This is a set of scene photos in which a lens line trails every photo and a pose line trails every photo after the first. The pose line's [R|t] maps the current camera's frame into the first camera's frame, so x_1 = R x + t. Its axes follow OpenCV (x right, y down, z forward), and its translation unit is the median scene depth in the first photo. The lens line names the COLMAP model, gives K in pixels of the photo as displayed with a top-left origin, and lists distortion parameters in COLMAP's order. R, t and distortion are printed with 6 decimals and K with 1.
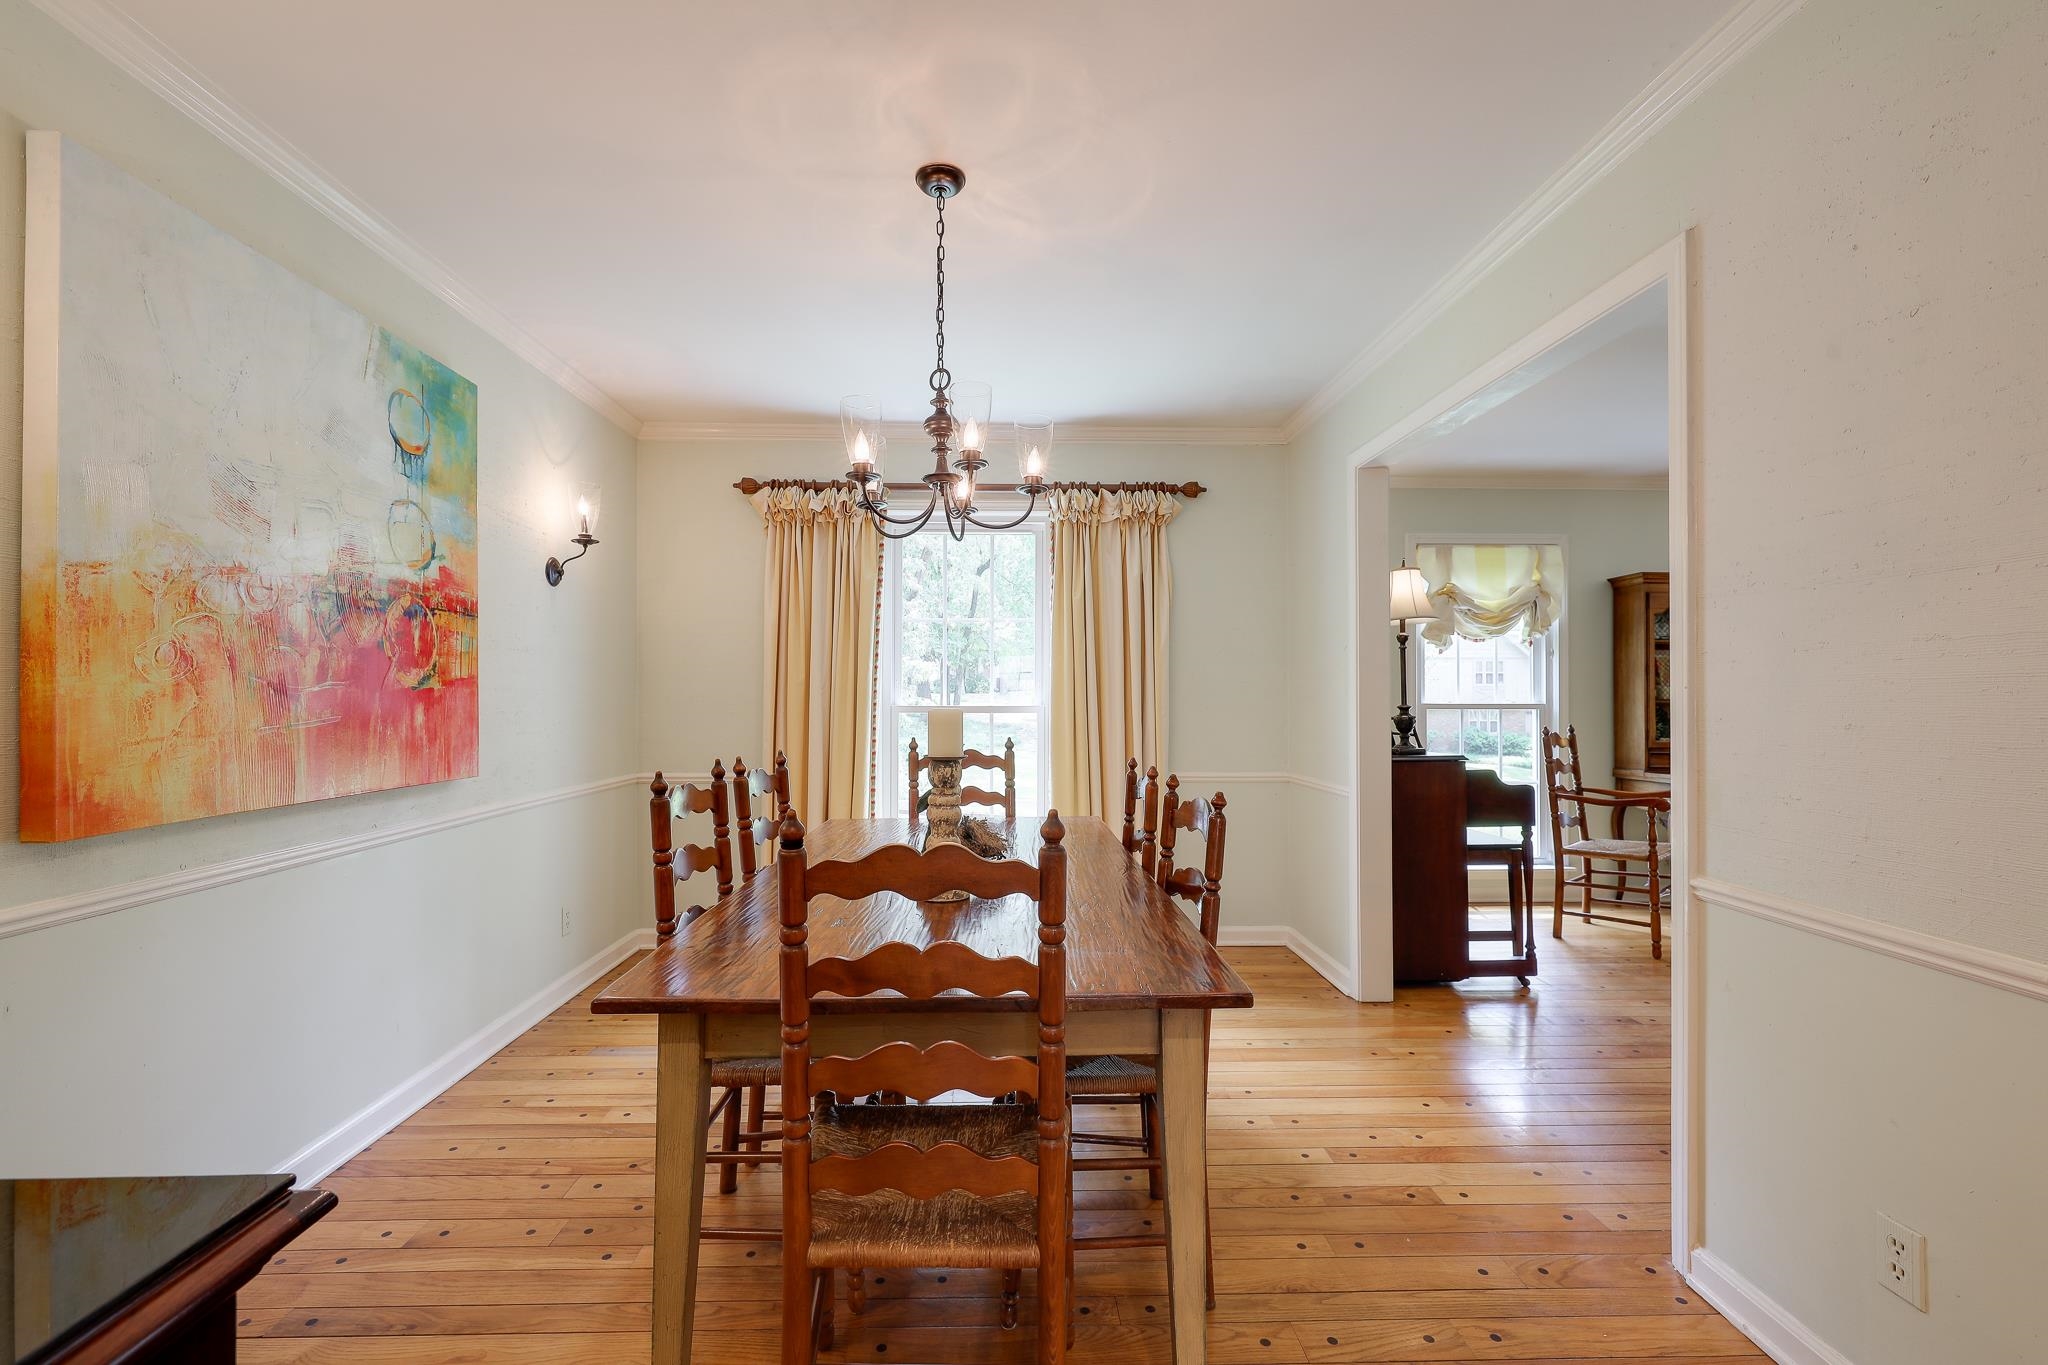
lens RADIAL K [[912.1, 0, 1024.6], [0, 912.1, 688.8], [0, 0, 1]] dist [0.000122, 0.000686]
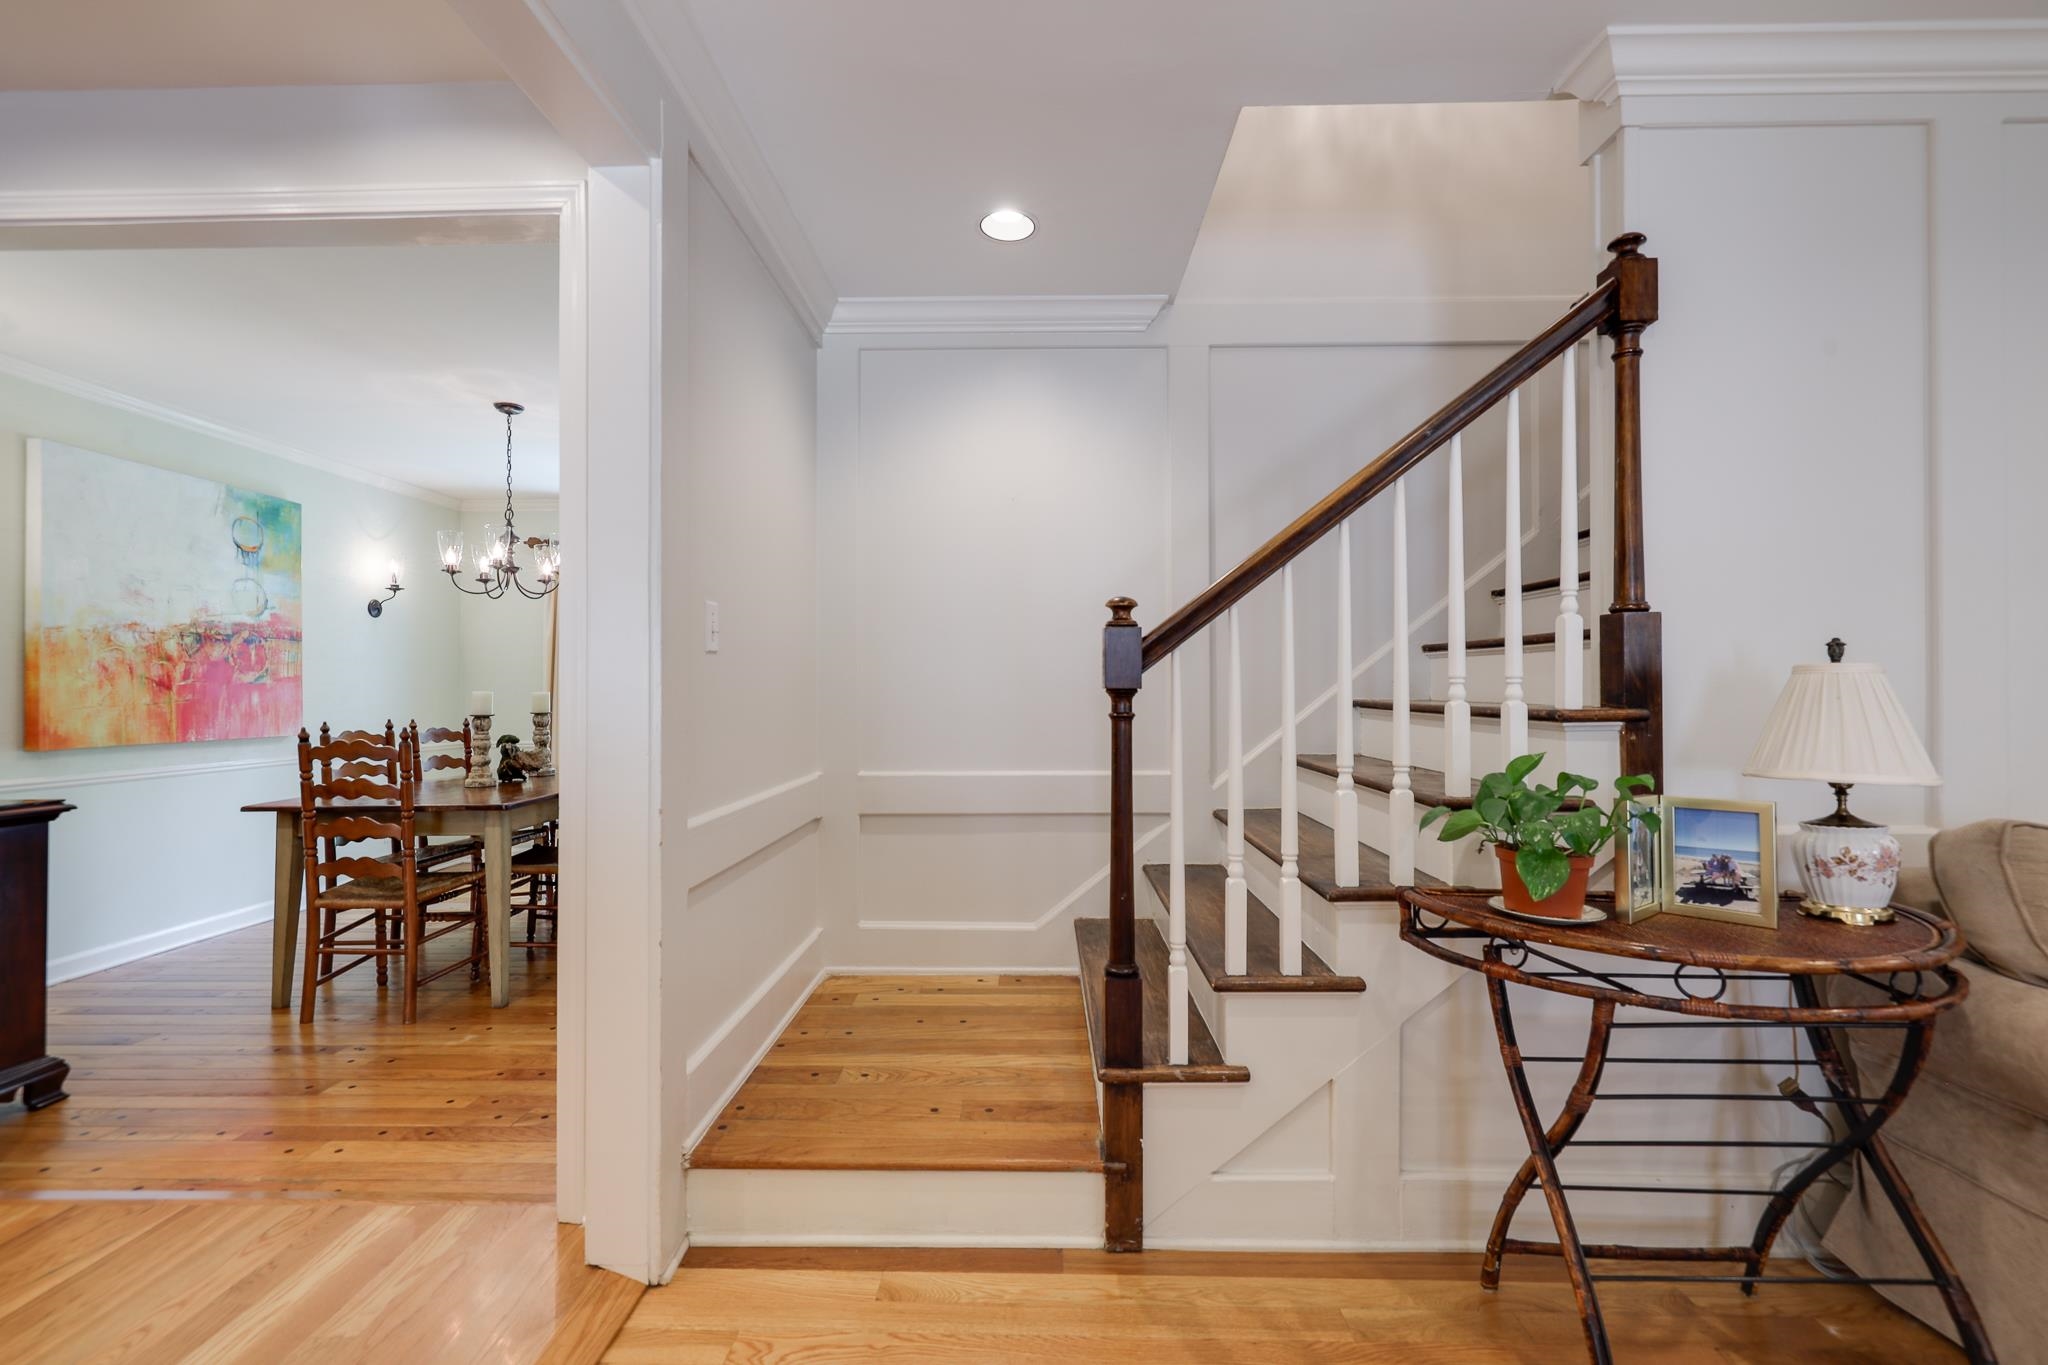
lens RADIAL K [[912.1, 0, 1021.3], [0, 912.1, 677.6], [0, 0, 1]] dist [0.000122, 0.000686]
pose [[0.999402, -0.007228, -0.033803, 0.999454], [0.007038, 0.999959, -0.005737, 0.010501], [0.033843, 0.005495, 0.999412, -0.815260]]
